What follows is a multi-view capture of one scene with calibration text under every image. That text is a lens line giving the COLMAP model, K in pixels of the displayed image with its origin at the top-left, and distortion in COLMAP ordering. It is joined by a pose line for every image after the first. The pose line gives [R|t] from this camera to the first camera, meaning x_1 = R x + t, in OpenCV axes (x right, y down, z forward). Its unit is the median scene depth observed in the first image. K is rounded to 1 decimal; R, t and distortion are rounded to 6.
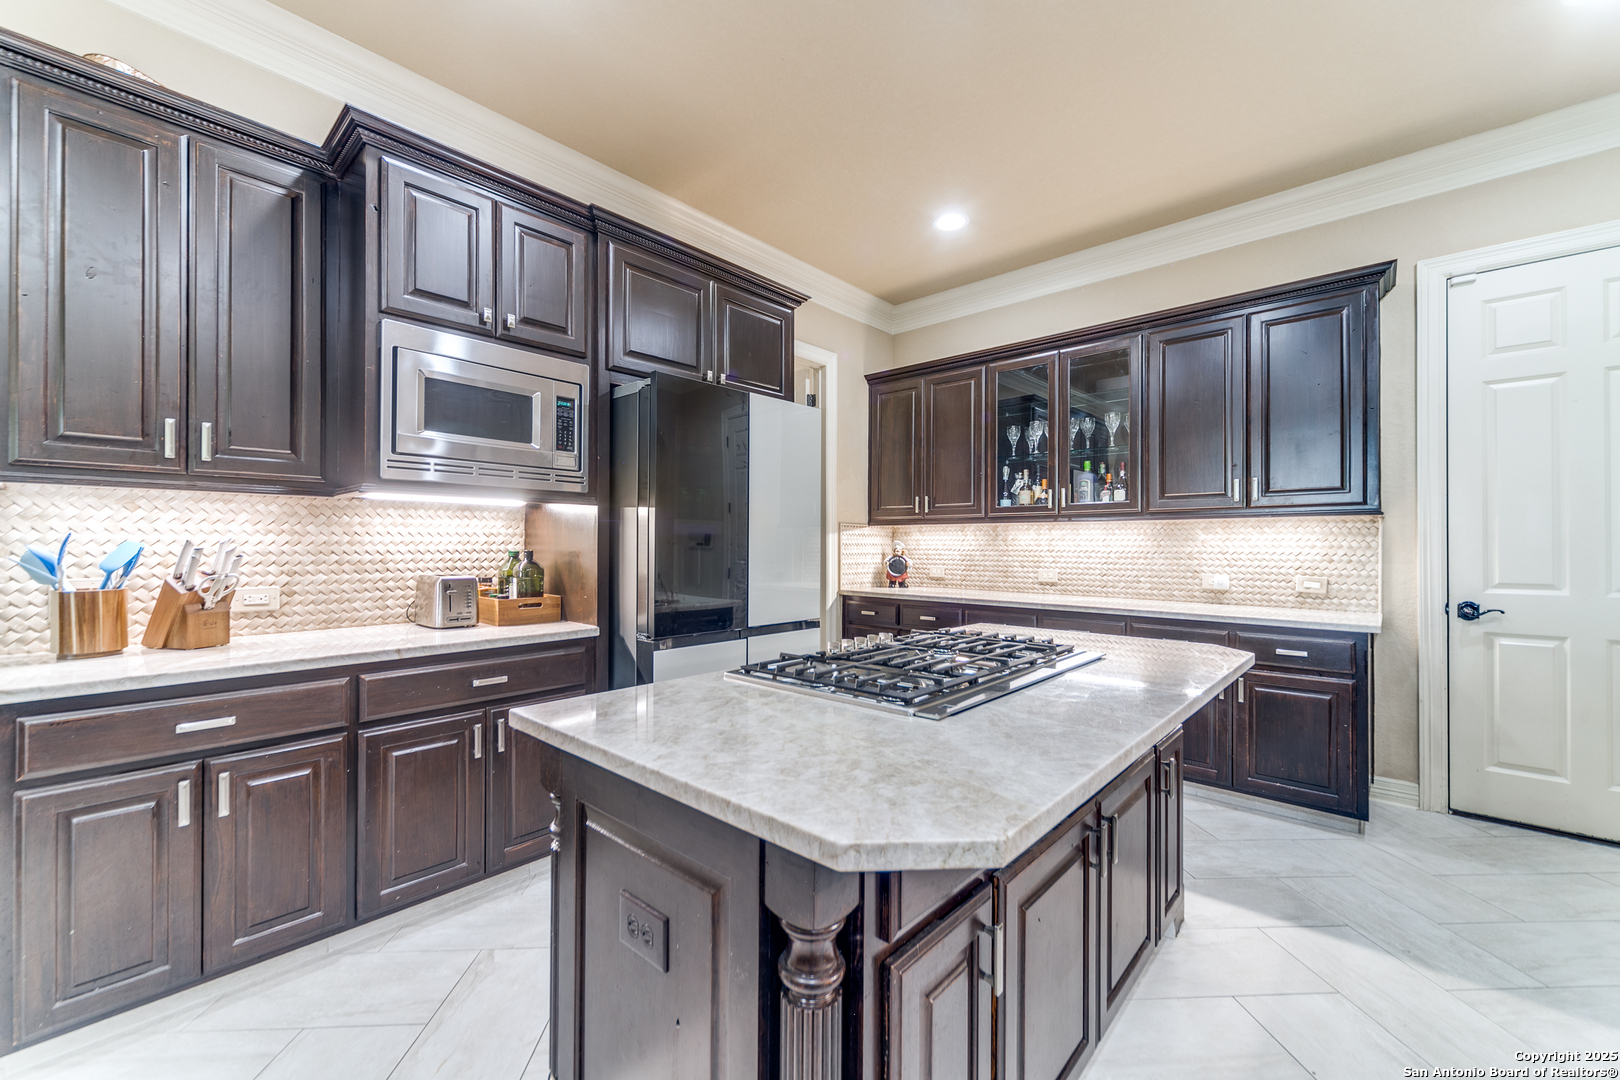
lens RADIAL K [[658.4, 0, 810.5], [0, 658.4, 540.9], [0, 0, 1]] dist [-0.000056, -0.000026]
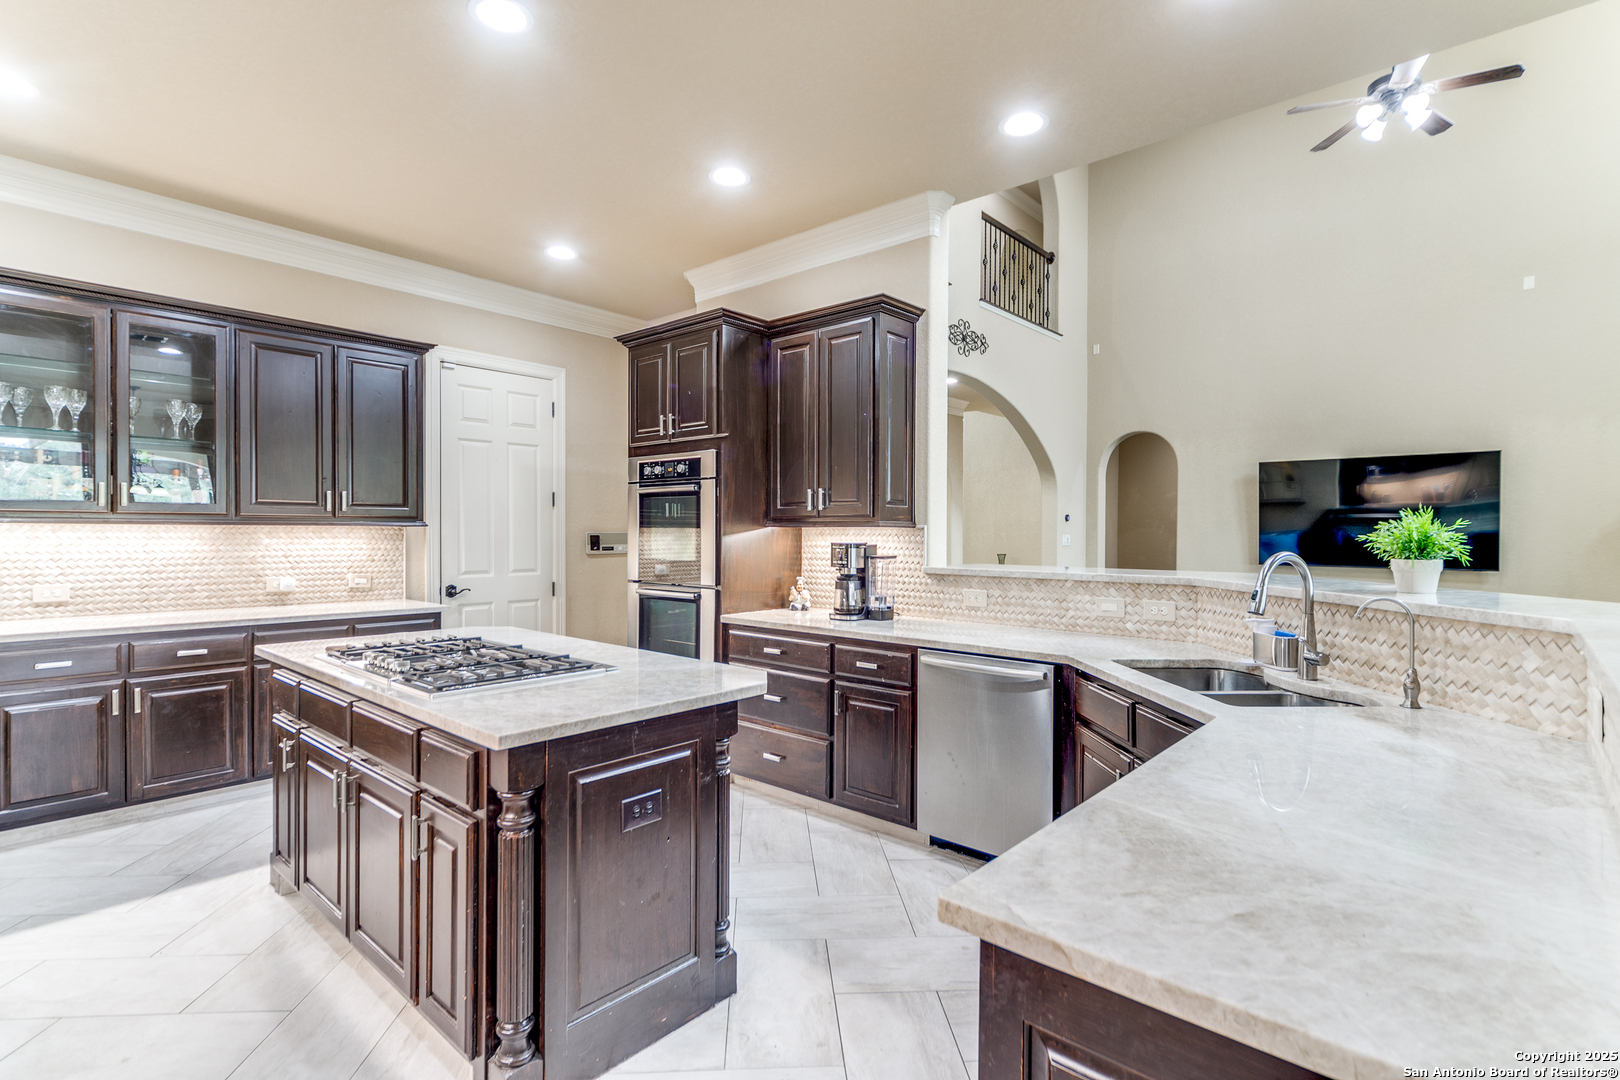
lens RADIAL K [[763.8, 0, 807.8], [0, 763.8, 542.0], [0, 0, 1]] dist [0.004422, -0.000671]
pose [[-0.015916, -0.011090, 0.999812, -0.614517], [-0.004530, 0.999929, 0.011019, -0.022000], [-0.999863, -0.004353, -0.015965, 0.190230]]
